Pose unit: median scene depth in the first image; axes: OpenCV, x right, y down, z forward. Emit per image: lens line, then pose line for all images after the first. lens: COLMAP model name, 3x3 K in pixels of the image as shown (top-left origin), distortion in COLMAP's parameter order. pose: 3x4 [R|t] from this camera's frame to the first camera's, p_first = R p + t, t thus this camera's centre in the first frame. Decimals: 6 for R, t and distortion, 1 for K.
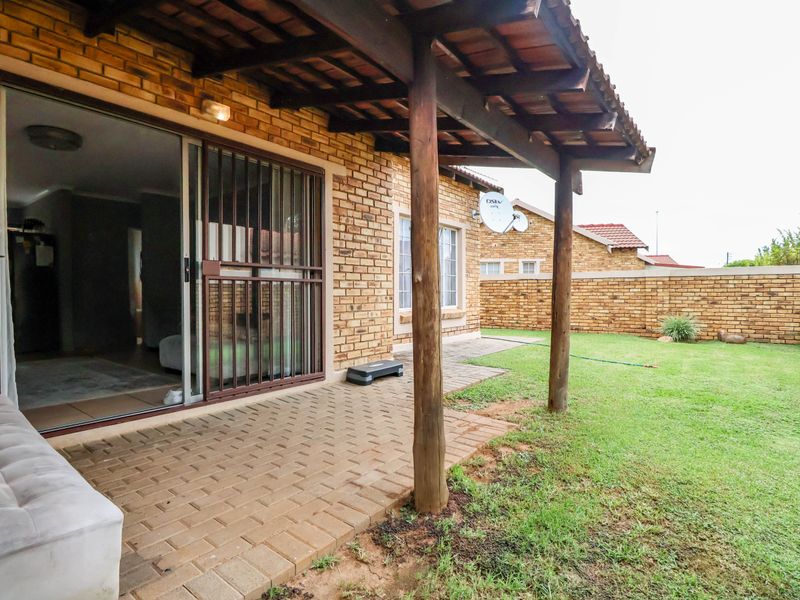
lens RADIAL K [[423.0, 0, 401.3], [0, 423.0, 299.4], [0, 0, 1]] dist [-0.004927, -0.004156]
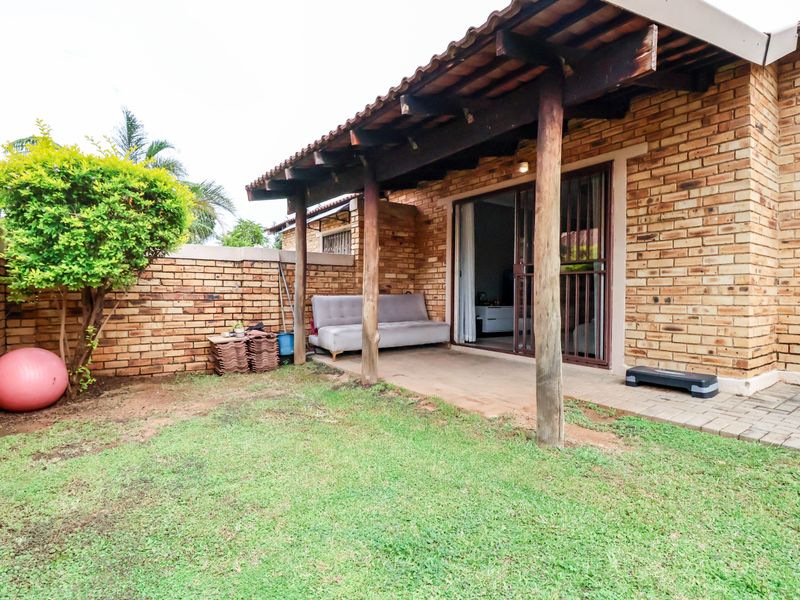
lens RADIAL K [[423.0, 0, 401.1], [0, 423.0, 299.7], [0, 0, 1]] dist [-0.004927, -0.004156]
pose [[-0.294246, 0.005013, -0.955716, 0.870608], [-0.025359, 0.999593, 0.013051, 0.022042], [0.955393, 0.028076, -0.294000, 0.768249]]
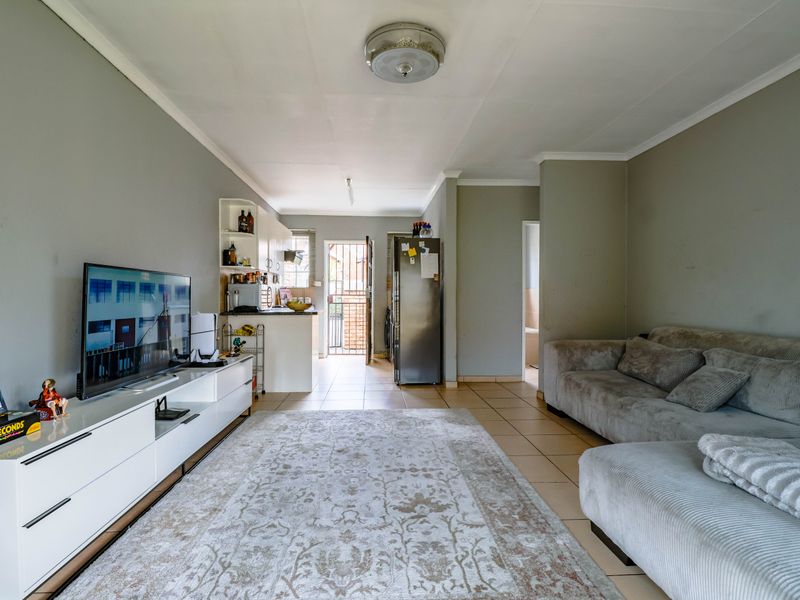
lens RADIAL K [[423.0, 0, 399.2], [0, 423.0, 300.2], [0, 0, 1]] dist [-0.004927, -0.004156]
pose [[0.646738, -0.001712, -0.762710, -0.161496], [-0.020372, 0.999602, -0.019518, -0.012523], [0.762440, 0.028161, 0.646446, 0.260148]]
